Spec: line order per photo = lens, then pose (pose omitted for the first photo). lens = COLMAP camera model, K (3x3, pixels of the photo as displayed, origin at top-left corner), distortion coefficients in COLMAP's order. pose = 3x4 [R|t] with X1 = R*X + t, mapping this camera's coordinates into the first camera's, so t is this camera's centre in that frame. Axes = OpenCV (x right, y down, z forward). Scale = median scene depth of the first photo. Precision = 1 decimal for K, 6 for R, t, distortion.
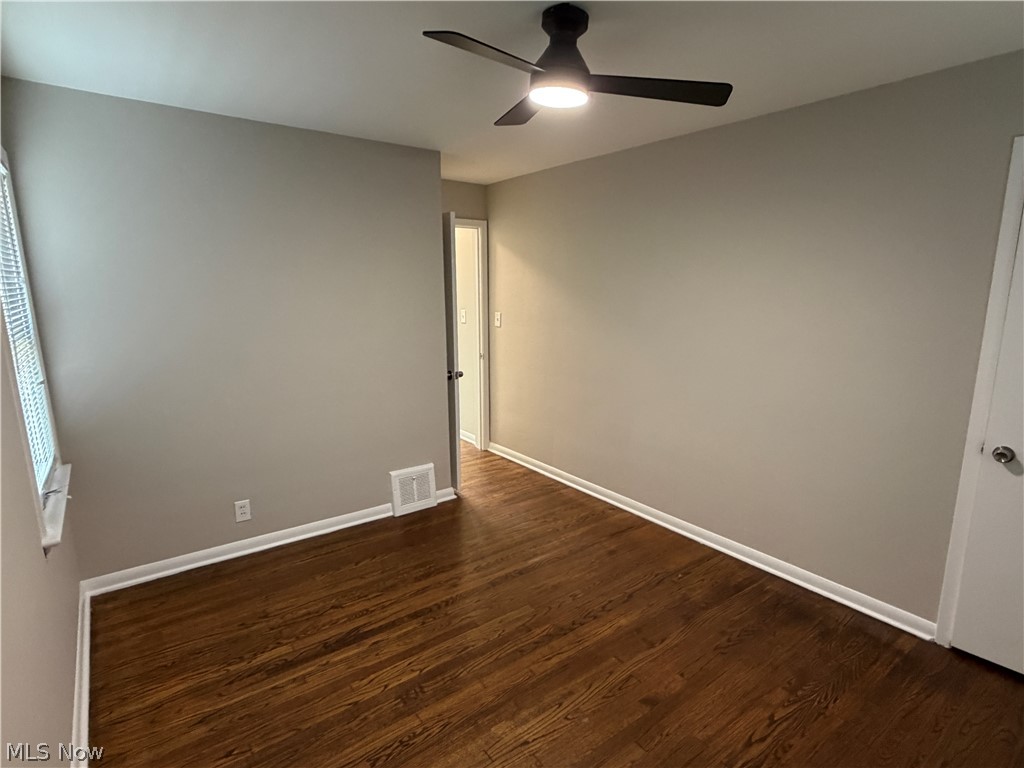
lens RADIAL K [[539.0, 0, 512.7], [0, 539.0, 384.8], [0, 0, 1]] dist [0.001531, 0.000138]
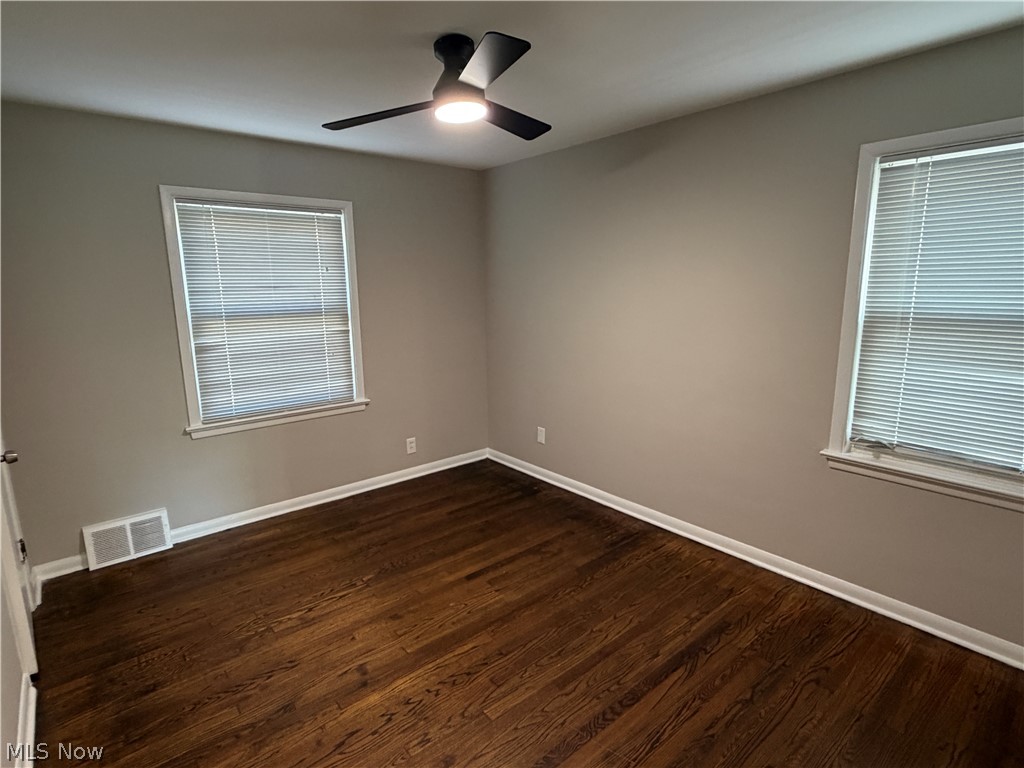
lens RADIAL K [[539.0, 0, 512.5], [0, 539.0, 384.6], [0, 0, 1]] dist [0.001531, 0.000138]
pose [[-0.998780, 0.022590, -0.043913, 0.026442], [0.004621, 0.928088, 0.372333, -0.316446], [0.049166, 0.371676, -0.927060, 1.706579]]
